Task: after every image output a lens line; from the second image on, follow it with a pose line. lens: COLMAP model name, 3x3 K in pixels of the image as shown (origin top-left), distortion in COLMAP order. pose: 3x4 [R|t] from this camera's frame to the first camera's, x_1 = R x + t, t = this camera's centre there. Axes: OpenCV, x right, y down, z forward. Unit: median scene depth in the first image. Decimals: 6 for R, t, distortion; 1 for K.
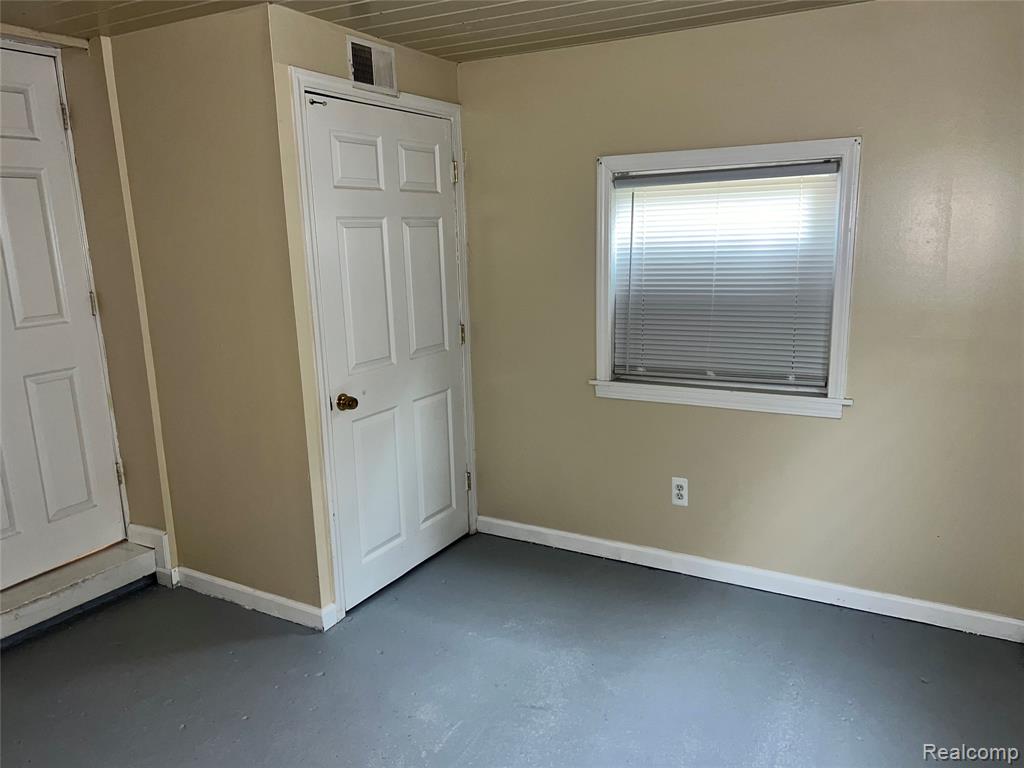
lens RADIAL K [[771.1, 0, 510.1], [0, 771.1, 385.3], [0, 0, 1]] dist [0.044129, -0.013338]
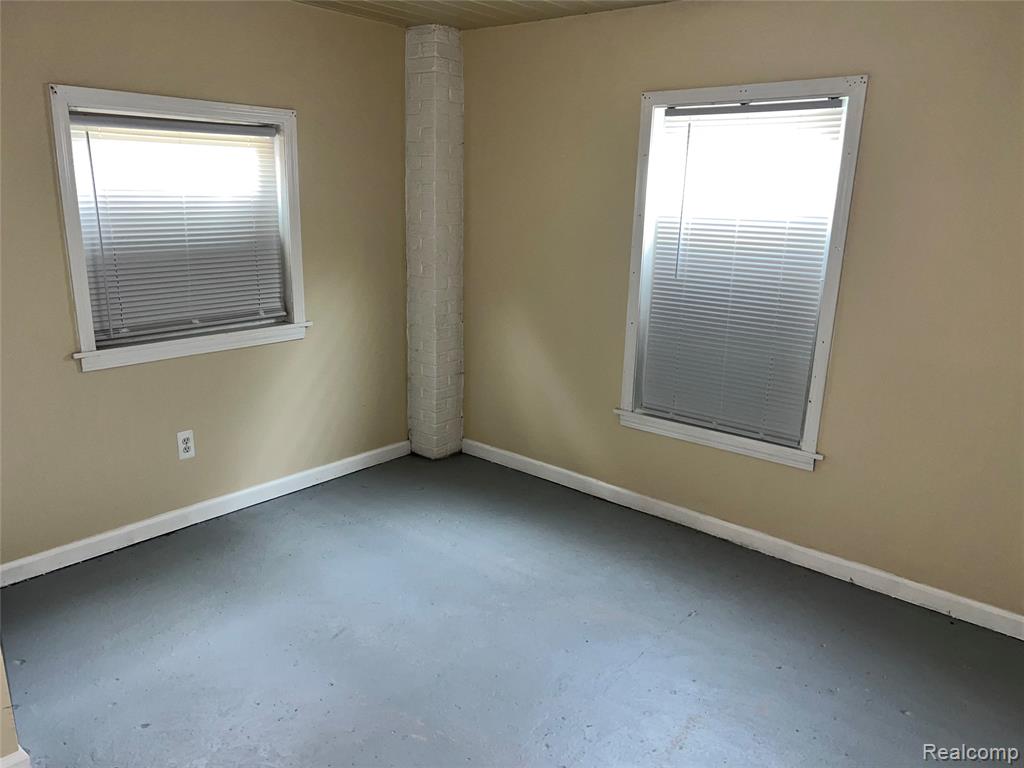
lens RADIAL K [[771.1, 0, 508.3], [0, 771.1, 385.5], [0, 0, 1]] dist [0.044129, -0.013338]
pose [[0.211016, -0.217977, 0.952868, -0.655012], [0.171665, 0.967932, 0.183407, -0.051049], [-0.962291, 0.124872, 0.241668, 0.360849]]
